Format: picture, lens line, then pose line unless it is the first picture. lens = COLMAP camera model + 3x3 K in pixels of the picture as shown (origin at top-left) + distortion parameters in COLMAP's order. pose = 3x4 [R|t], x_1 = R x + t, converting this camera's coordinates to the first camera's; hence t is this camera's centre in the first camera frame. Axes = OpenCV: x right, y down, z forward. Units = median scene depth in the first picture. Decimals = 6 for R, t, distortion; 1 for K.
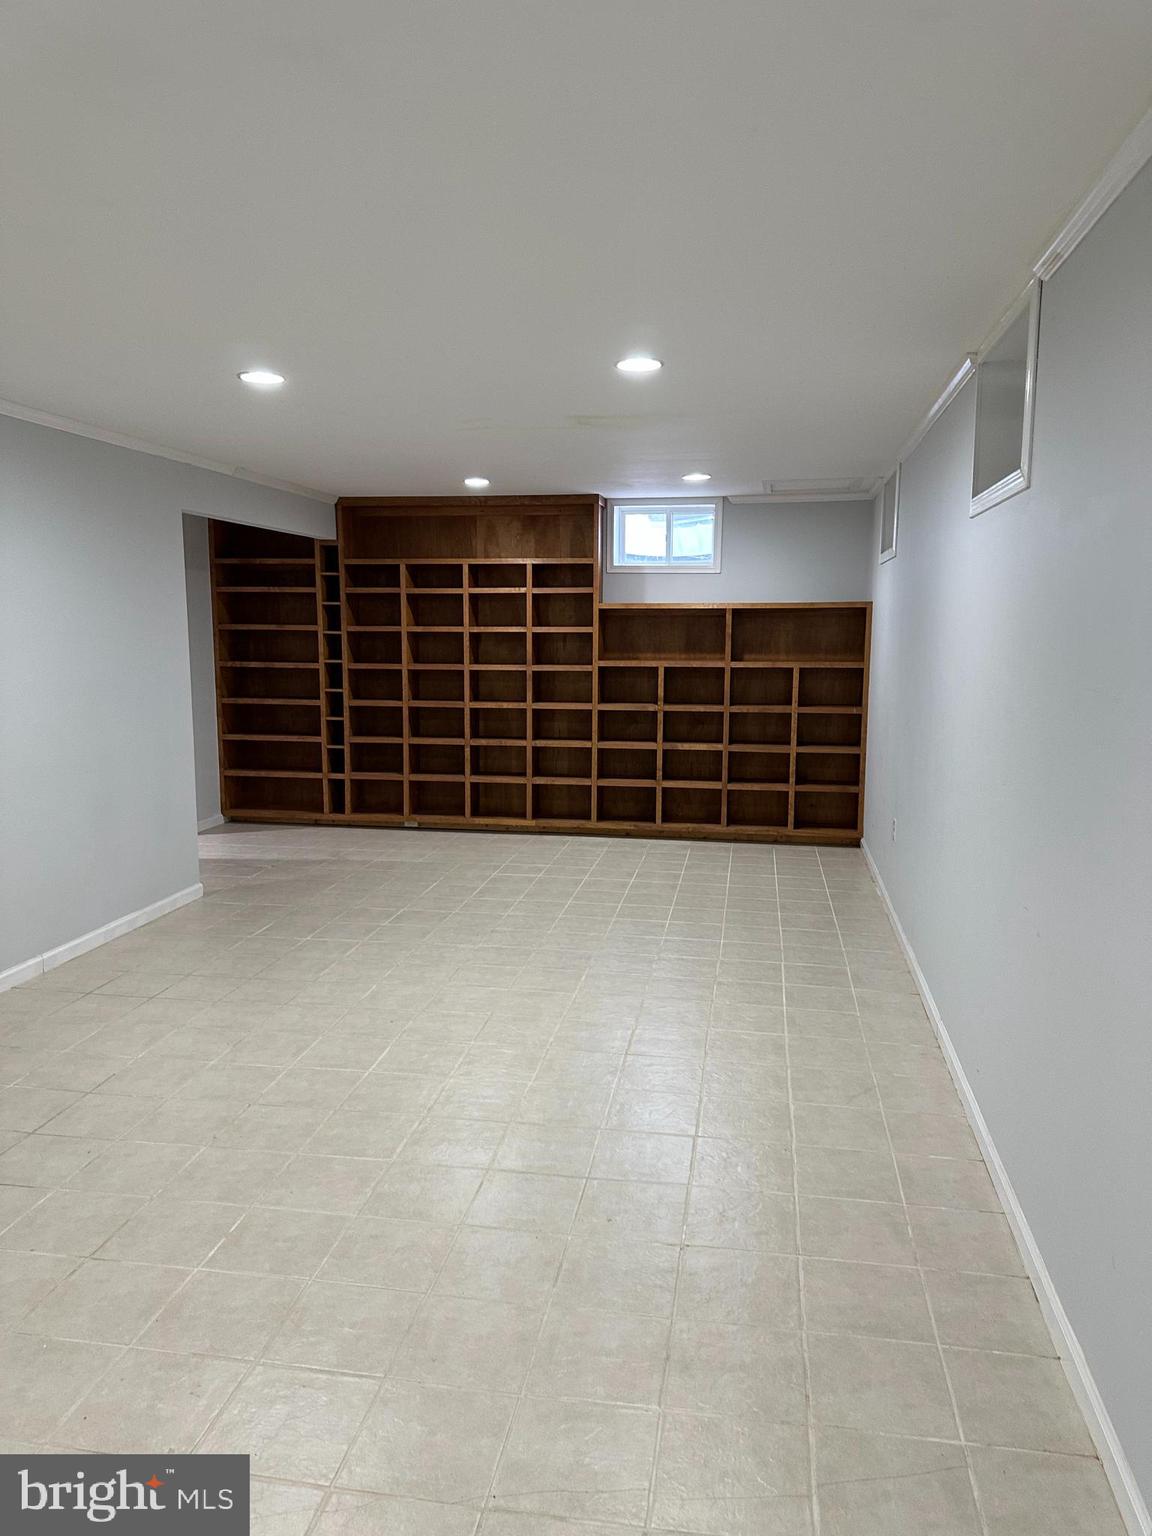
lens RADIAL K [[1070.5, 0, 572.5], [0, 1070.5, 776.2], [0, 0, 1]] dist [-0.000928, -0.001114]
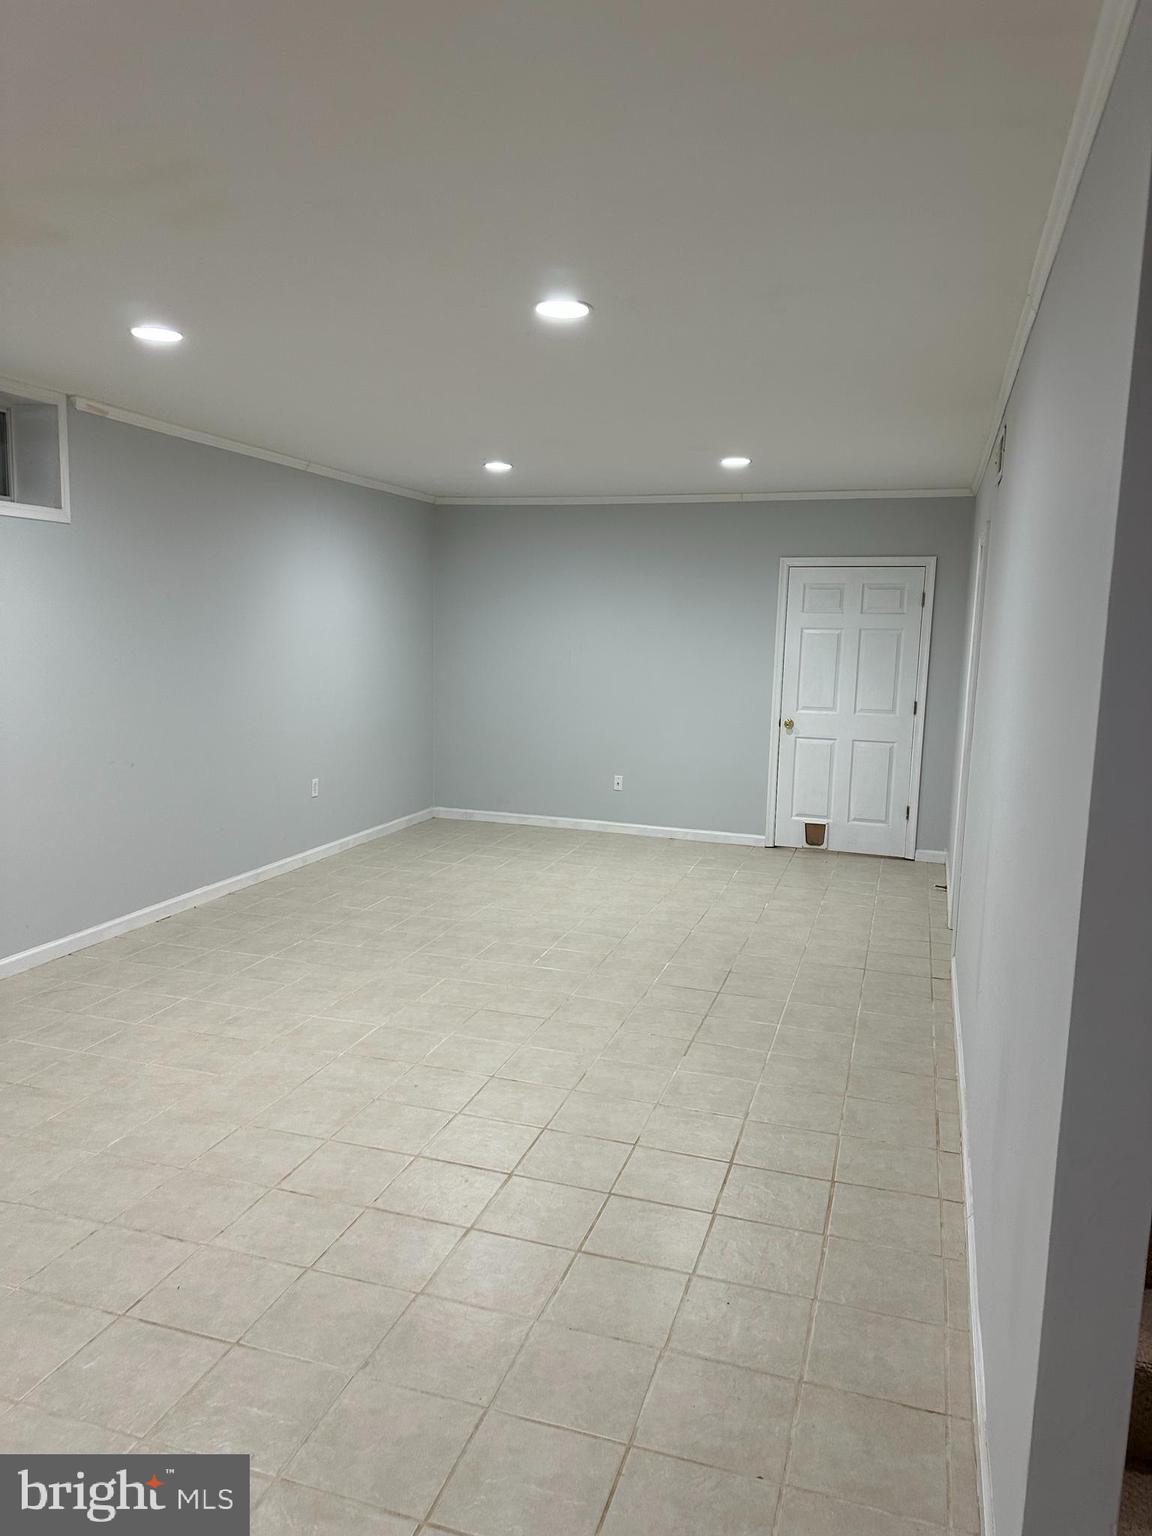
lens RADIAL K [[1070.5, 0, 572.5], [0, 1070.5, 776.2], [0, 0, 1]] dist [-0.000928, -0.001114]
pose [[-0.989625, -0.058594, 0.131183, -0.487898], [-0.018476, 0.957381, 0.288237, -0.321944], [-0.142481, 0.282823, -0.948531, 2.148945]]
